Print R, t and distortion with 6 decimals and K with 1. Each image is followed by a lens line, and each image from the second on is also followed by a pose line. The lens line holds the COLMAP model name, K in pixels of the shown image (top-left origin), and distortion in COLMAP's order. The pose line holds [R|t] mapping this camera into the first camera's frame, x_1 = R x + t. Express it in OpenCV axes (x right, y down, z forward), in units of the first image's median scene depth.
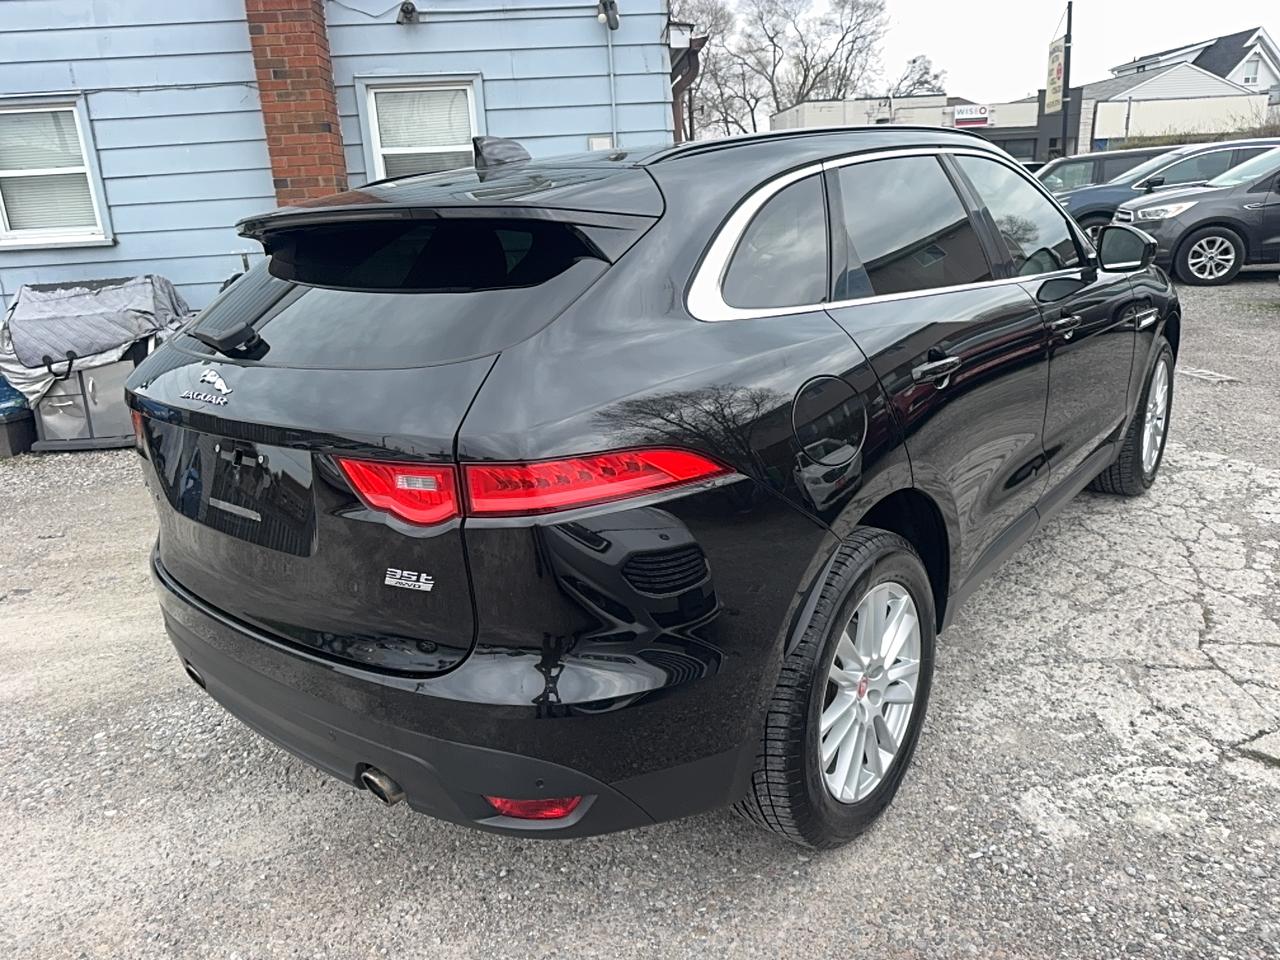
lens RADIAL K [[916.0, 0, 640.0], [0, 916.0, 480.0], [0, 0, 1]] dist [0.010349, -0.003962]
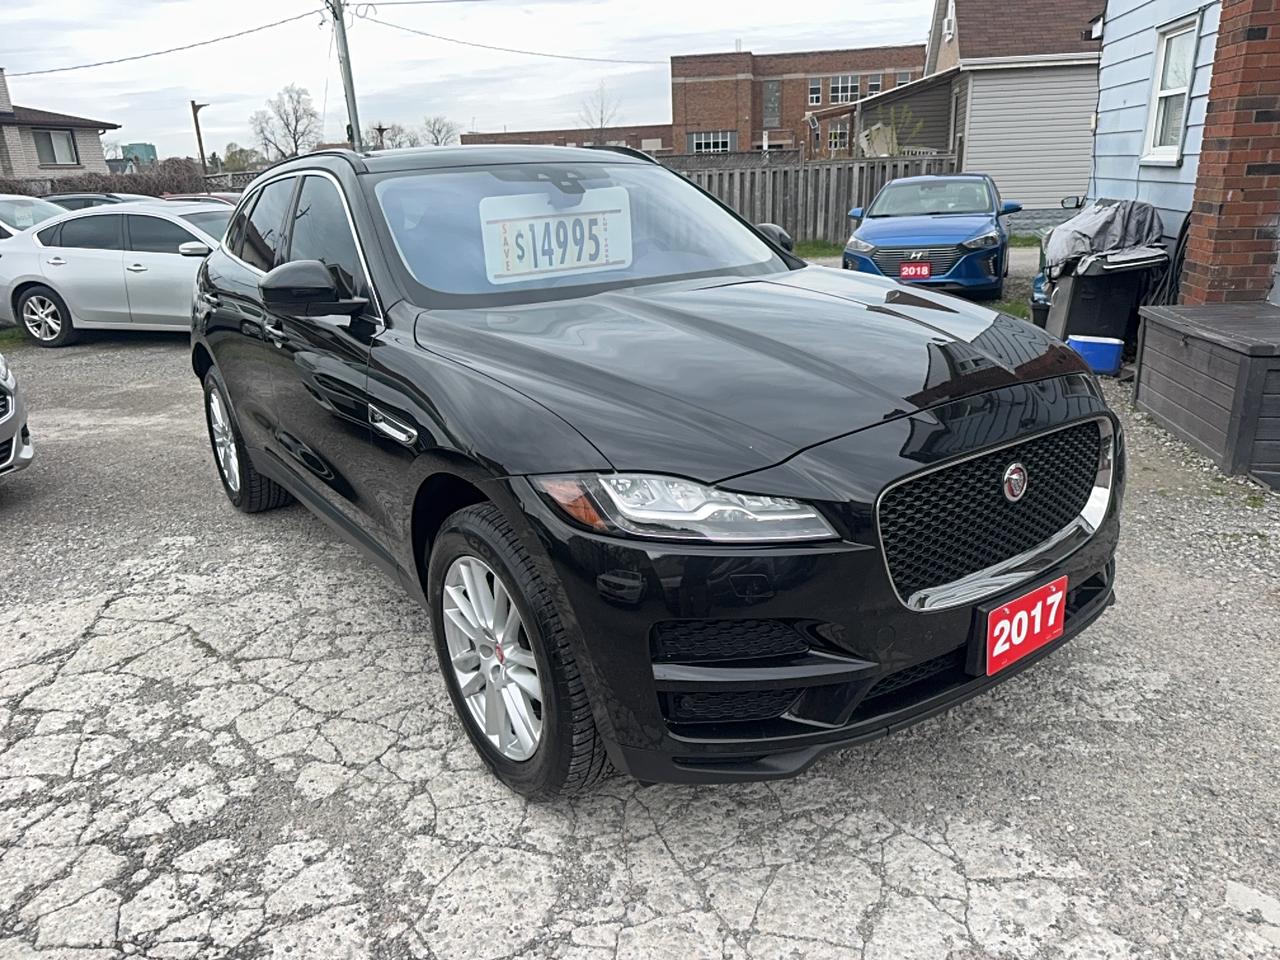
lens RADIAL K [[916.0, 0, 640.0], [0, 916.0, 480.0], [0, 0, 1]] dist [0.010349, -0.003962]
pose [[-0.258461, 0.370742, -0.892047, 1.161497], [-0.227067, 0.874236, 0.429130, -0.488066], [0.938956, 0.313468, -0.141773, 1.341060]]
